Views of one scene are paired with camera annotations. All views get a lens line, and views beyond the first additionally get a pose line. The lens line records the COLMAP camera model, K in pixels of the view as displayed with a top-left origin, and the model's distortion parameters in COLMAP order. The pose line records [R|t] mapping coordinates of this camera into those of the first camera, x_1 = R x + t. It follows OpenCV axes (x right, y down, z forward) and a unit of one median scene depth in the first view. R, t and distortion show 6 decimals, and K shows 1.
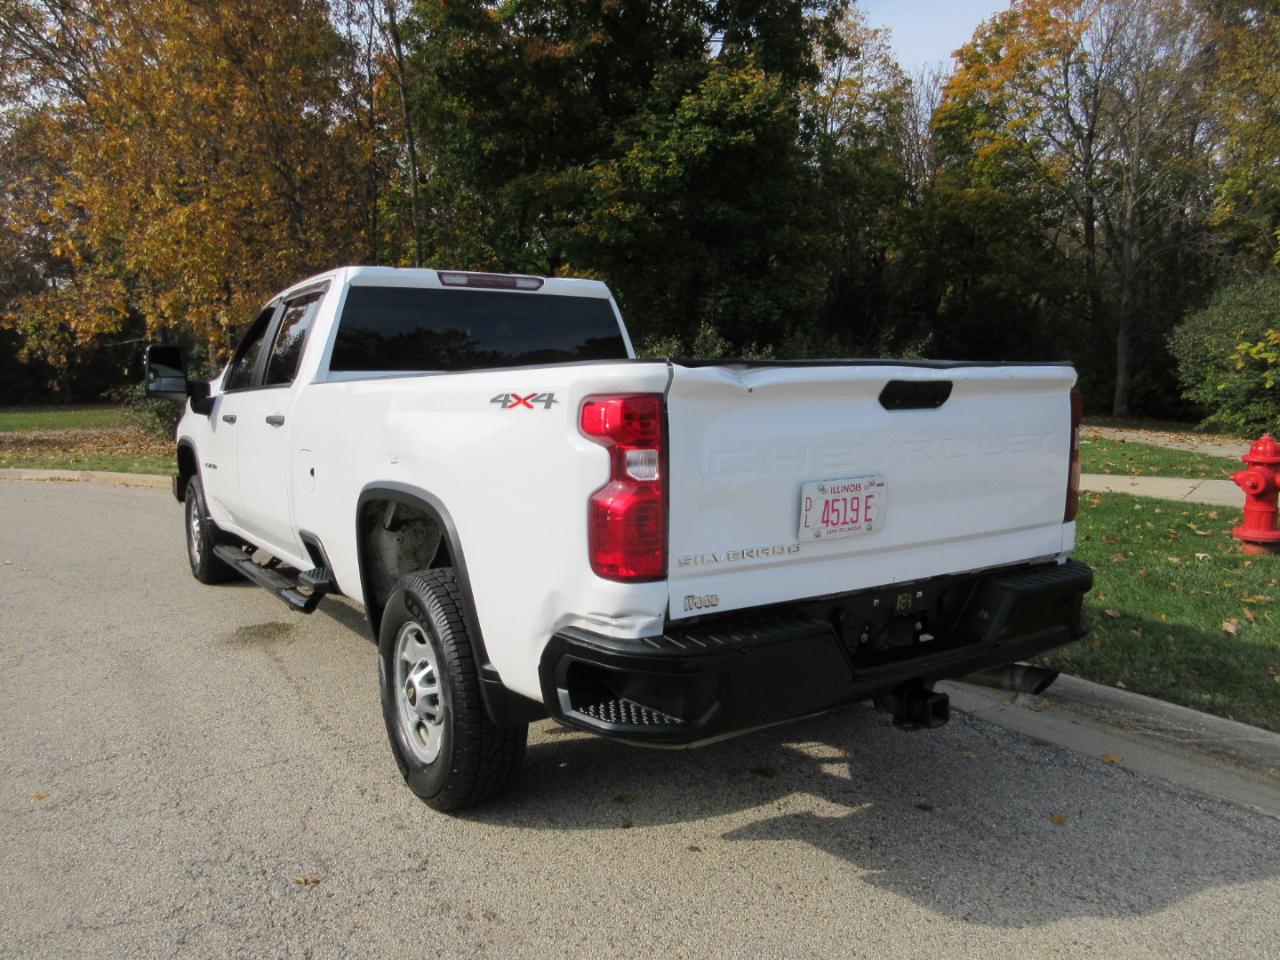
lens RADIAL K [[962.6, 0, 636.3], [0, 962.6, 477.7], [0, 0, 1]] dist [0.009249, 0.006427]
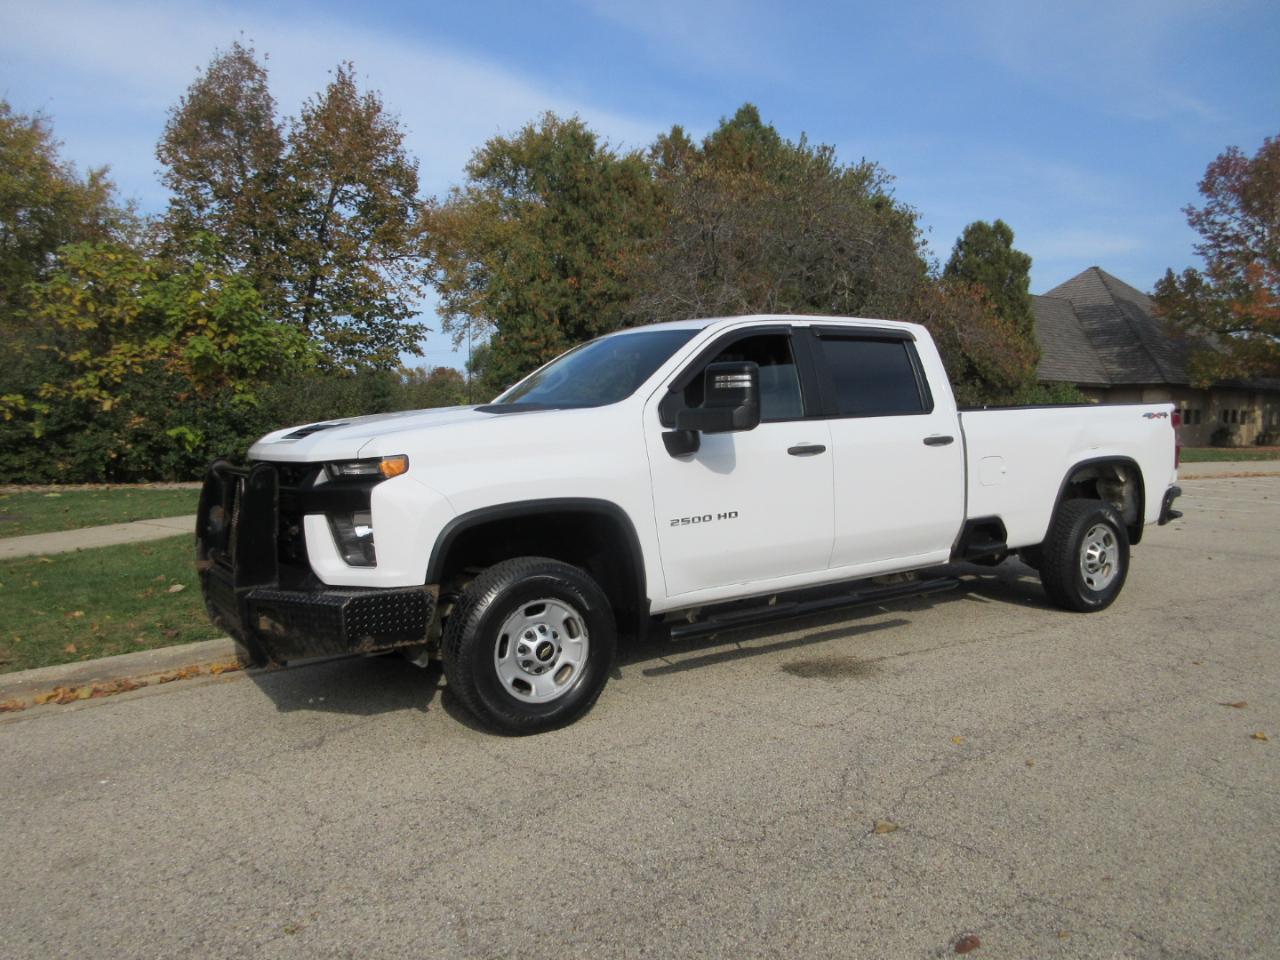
lens RADIAL K [[962.6, 0, 643.9], [0, 962.6, 467.4], [0, 0, 1]] dist [0.009249, 0.006427]
pose [[0.013412, -0.053921, 0.998455, -0.402919], [0.123263, 0.991018, 0.051863, -0.034294], [-0.992283, 0.122377, 0.019938, 0.333920]]
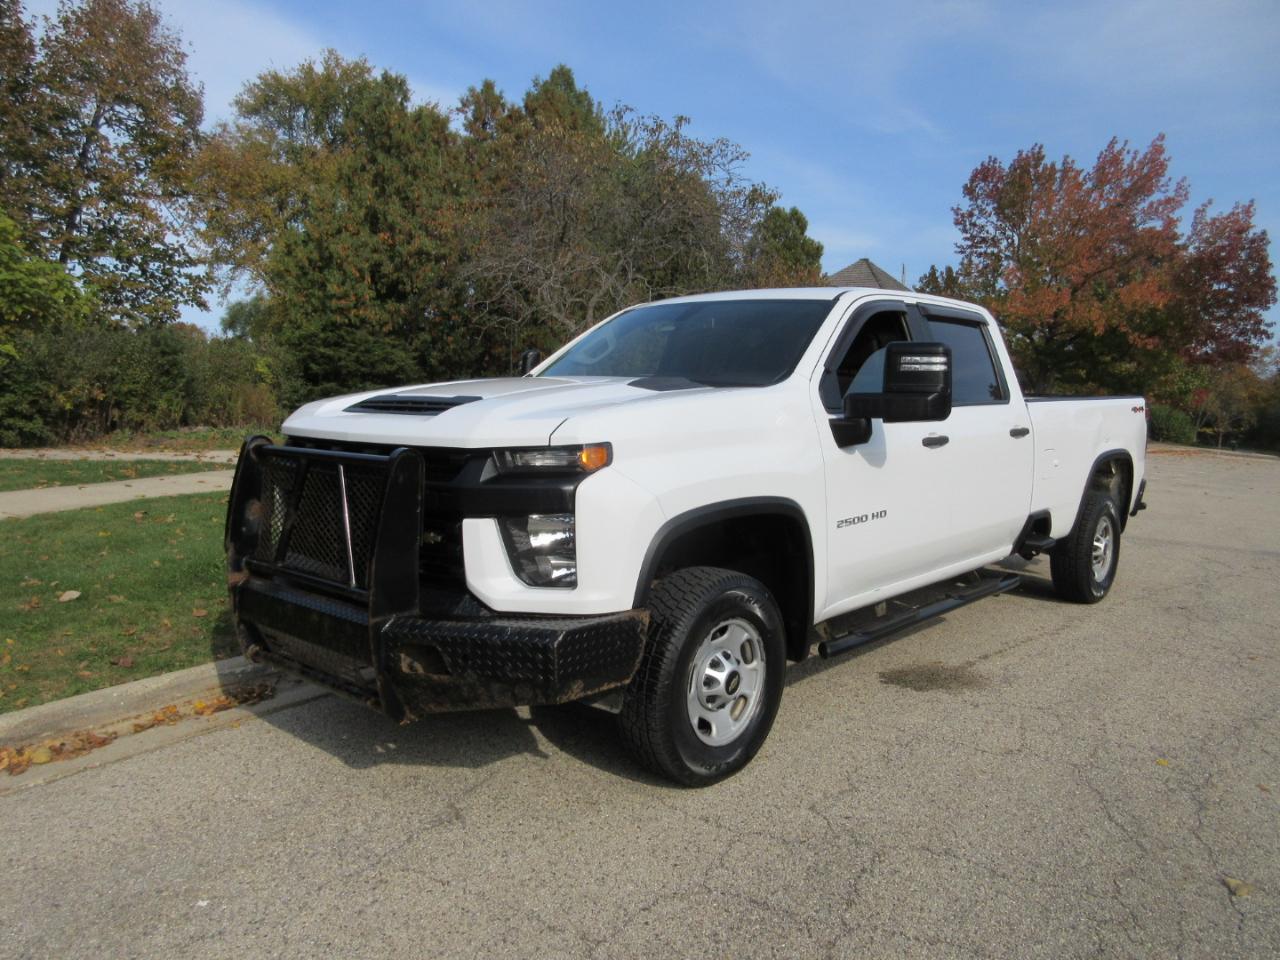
lens RADIAL K [[962.6, 0, 643.7], [0, 962.6, 471.4], [0, 0, 1]] dist [0.009249, 0.006427]
pose [[-0.229030, -0.089188, 0.969325, -0.351721], [0.086675, 0.989970, 0.111567, -0.045792], [-0.969553, 0.109568, -0.219003, 0.421739]]
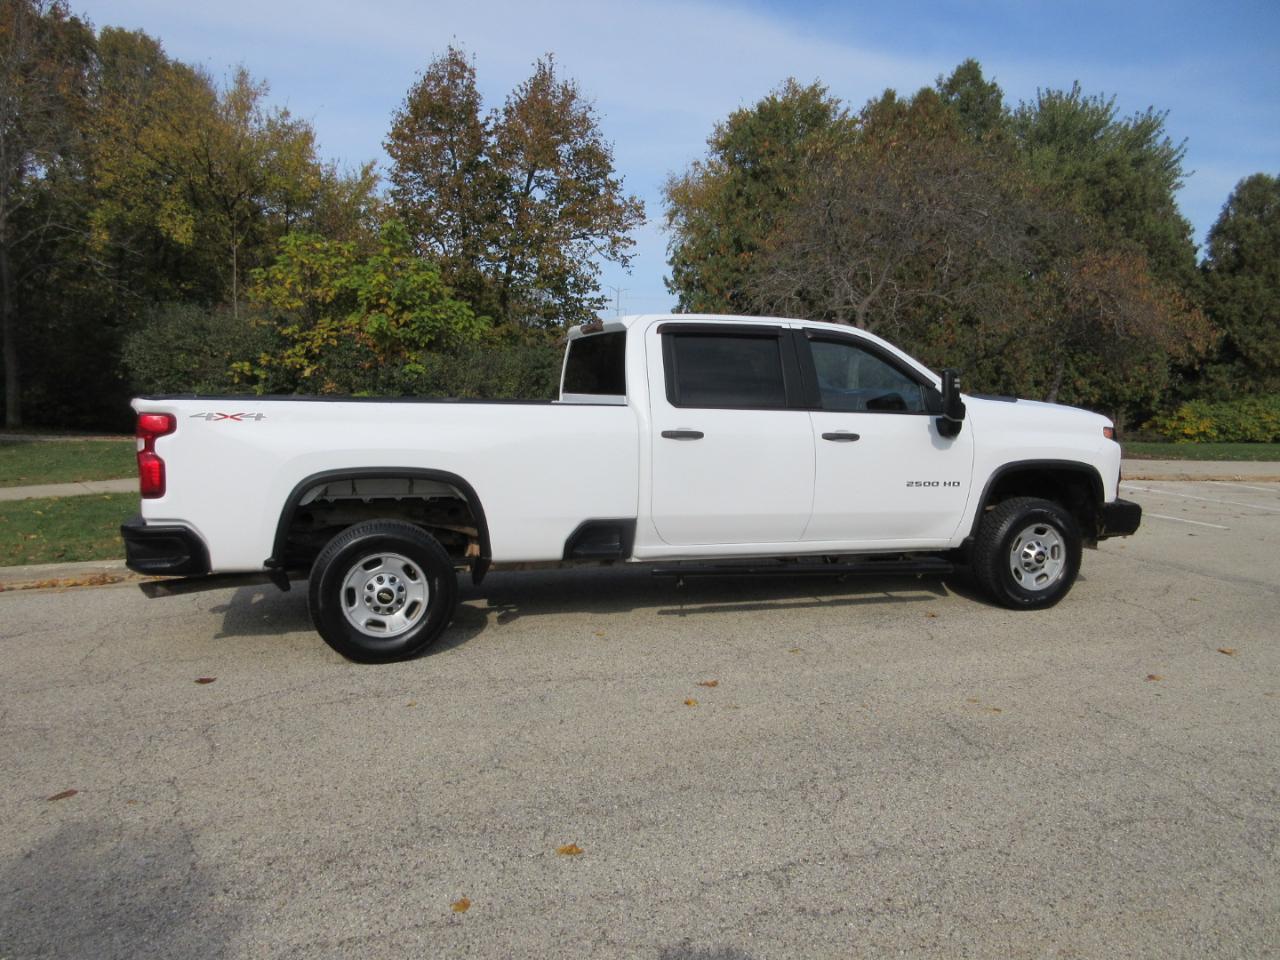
lens RADIAL K [[962.6, 0, 643.6], [0, 962.6, 474.9], [0, 0, 1]] dist [0.009249, 0.006427]
pose [[0.315183, -0.085427, 0.945178, -0.407540], [0.095320, 0.993754, 0.058032, -0.017512], [-0.944232, 0.071803, 0.321357, 0.121742]]
